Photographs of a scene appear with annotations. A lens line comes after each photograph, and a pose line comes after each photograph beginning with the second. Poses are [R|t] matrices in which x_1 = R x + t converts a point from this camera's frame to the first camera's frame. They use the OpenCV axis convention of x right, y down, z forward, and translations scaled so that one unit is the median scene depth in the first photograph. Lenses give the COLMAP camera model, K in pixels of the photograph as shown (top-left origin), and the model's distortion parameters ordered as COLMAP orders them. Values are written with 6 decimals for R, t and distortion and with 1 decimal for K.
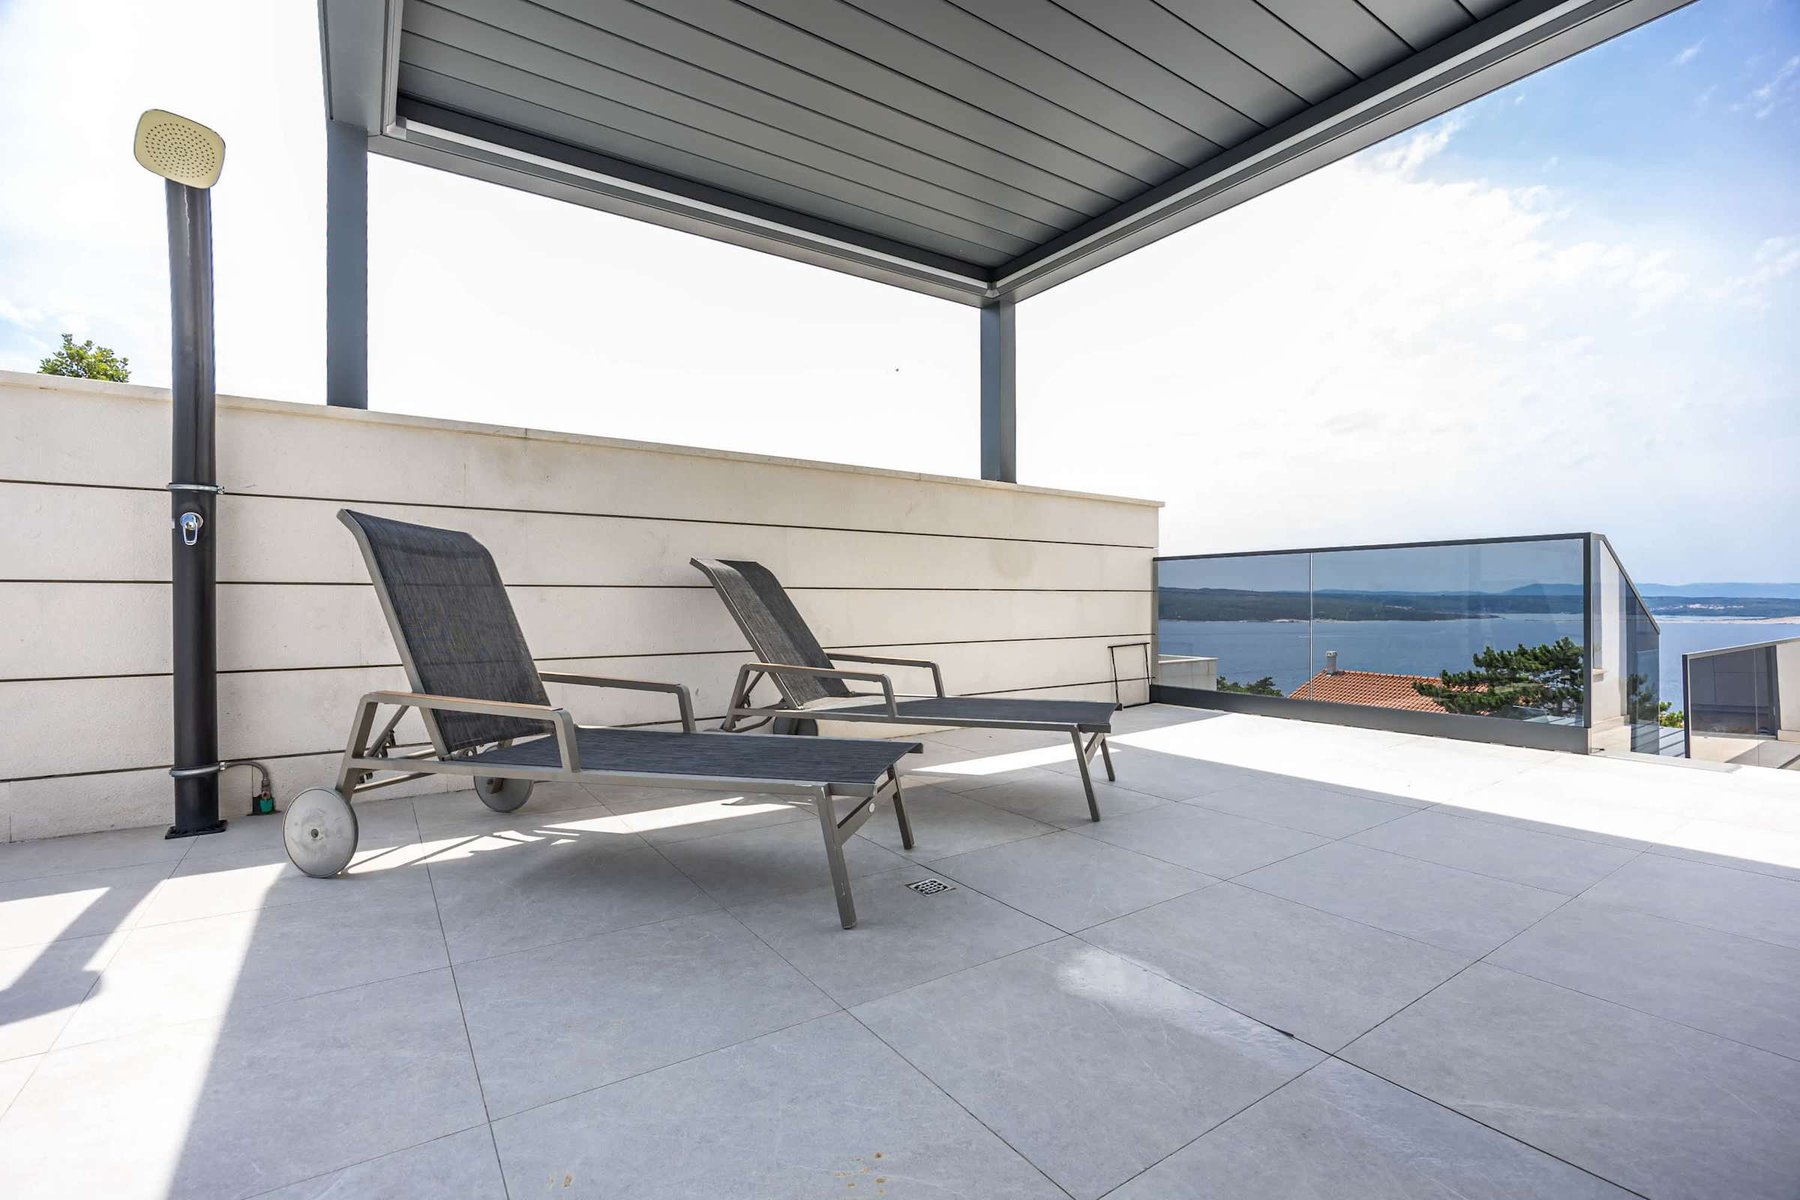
lens RADIAL K [[798.8, 0, 900.0], [0, 798.8, 600.0], [0, 0, 1]] dist [-0.001461, -0.000088]
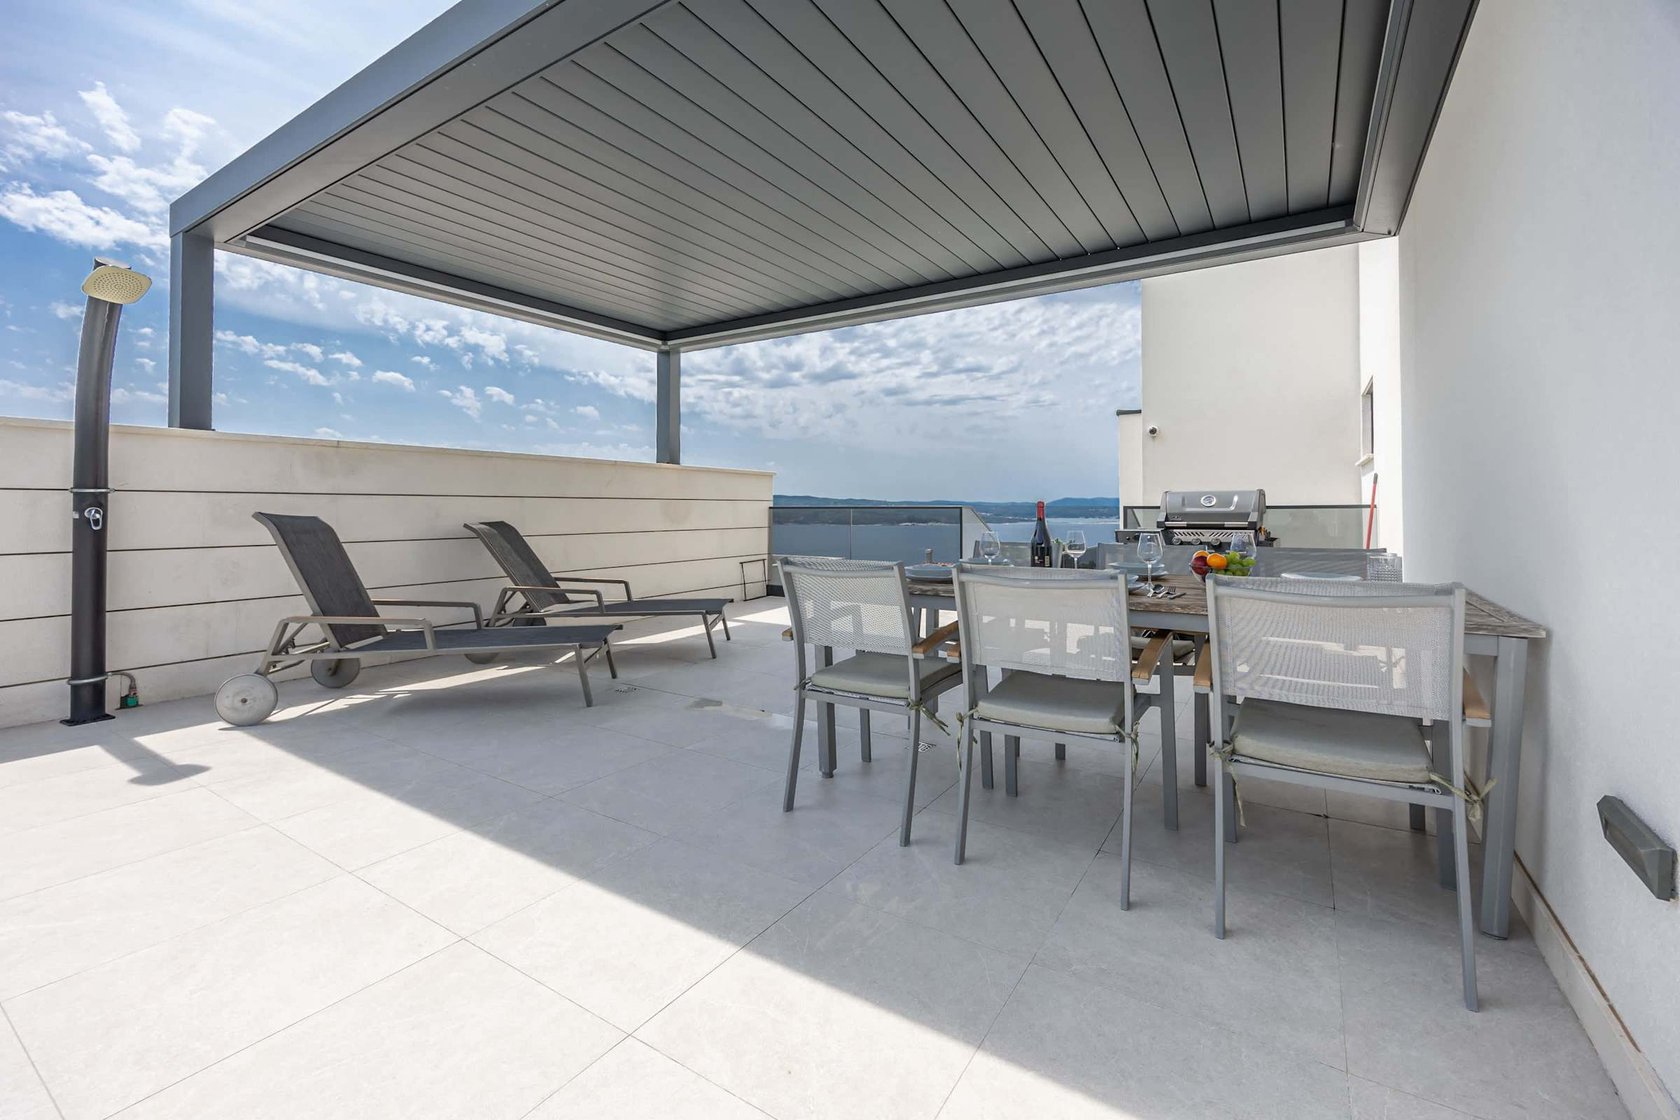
lens RADIAL K [[681.9, 0, 900.7], [0, 681.9, 503.6], [0, 0, 1]] dist [0.028184, 0.000259]
pose [[0.903806, 0.009304, 0.427840, -0.066617], [-0.006485, 0.999947, -0.008044, -0.094807], [-0.427892, 0.004496, 0.903818, -0.704111]]
